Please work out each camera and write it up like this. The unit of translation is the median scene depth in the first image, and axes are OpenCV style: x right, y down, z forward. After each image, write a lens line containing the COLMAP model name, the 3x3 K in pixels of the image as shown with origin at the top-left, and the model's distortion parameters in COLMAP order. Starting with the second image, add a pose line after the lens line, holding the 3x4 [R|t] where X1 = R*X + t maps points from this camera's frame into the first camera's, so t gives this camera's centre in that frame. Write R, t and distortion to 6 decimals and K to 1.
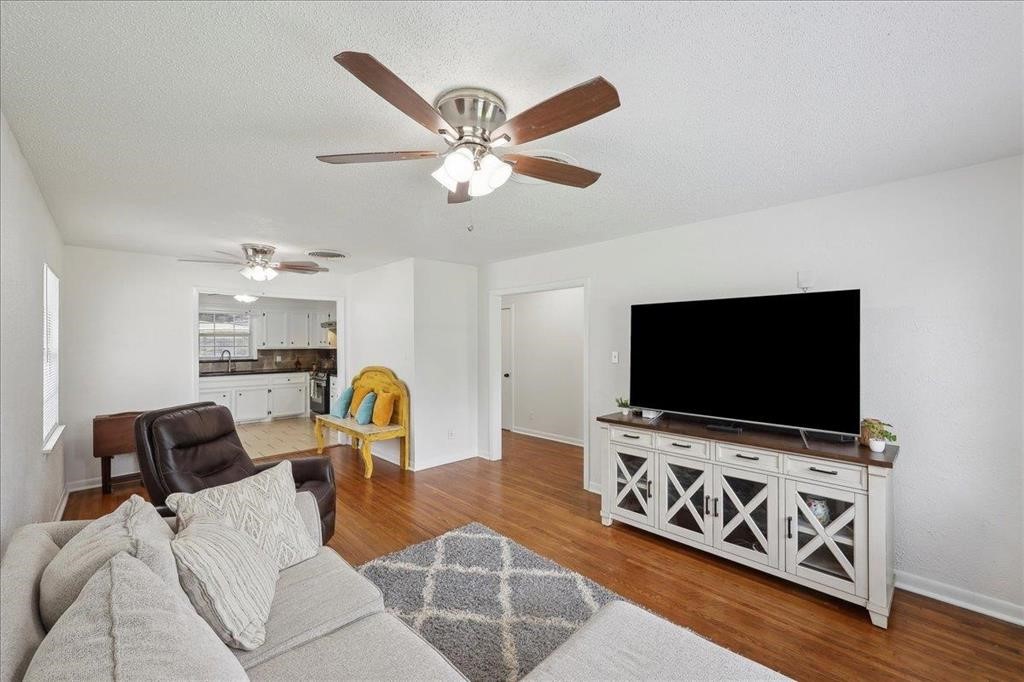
lens RADIAL K [[408.3, 0, 511.0], [0, 408.3, 357.7], [0, 0, 1]] dist [-0.000917, -0.000034]
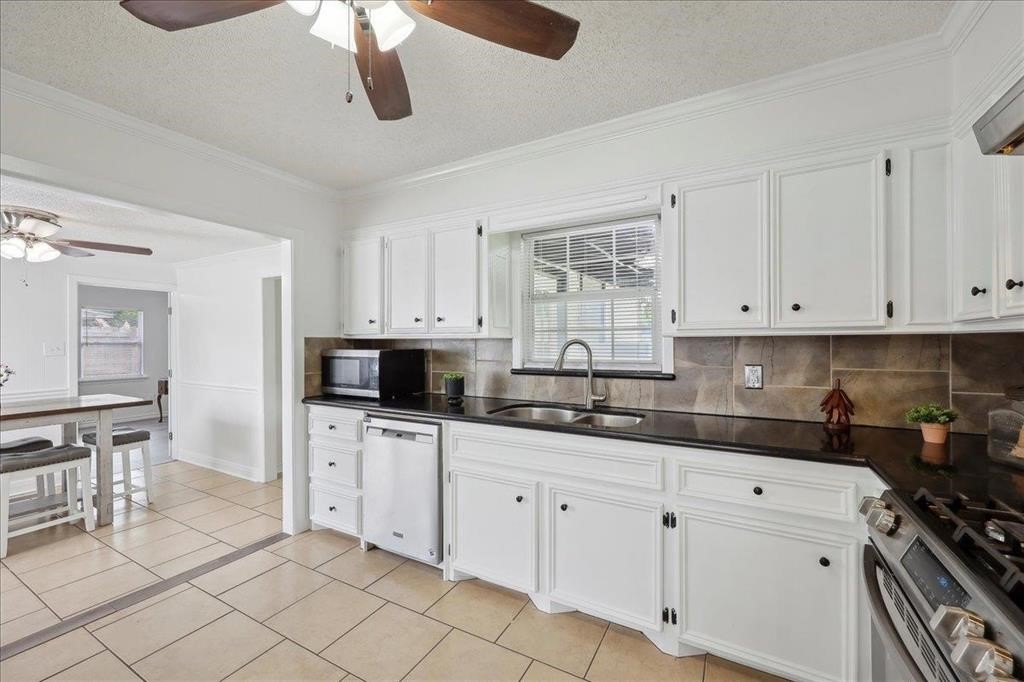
lens RADIAL K [[450.0, 0, 512.0], [0, 450.0, 341.0], [0, 0, 1]] dist [0.001678, 0.000147]
pose [[0.313339, 0.001854, -0.949639, -0.400239], [-0.032964, 0.999417, -0.008925, -0.012607], [0.949069, 0.034101, 0.313218, 0.872510]]
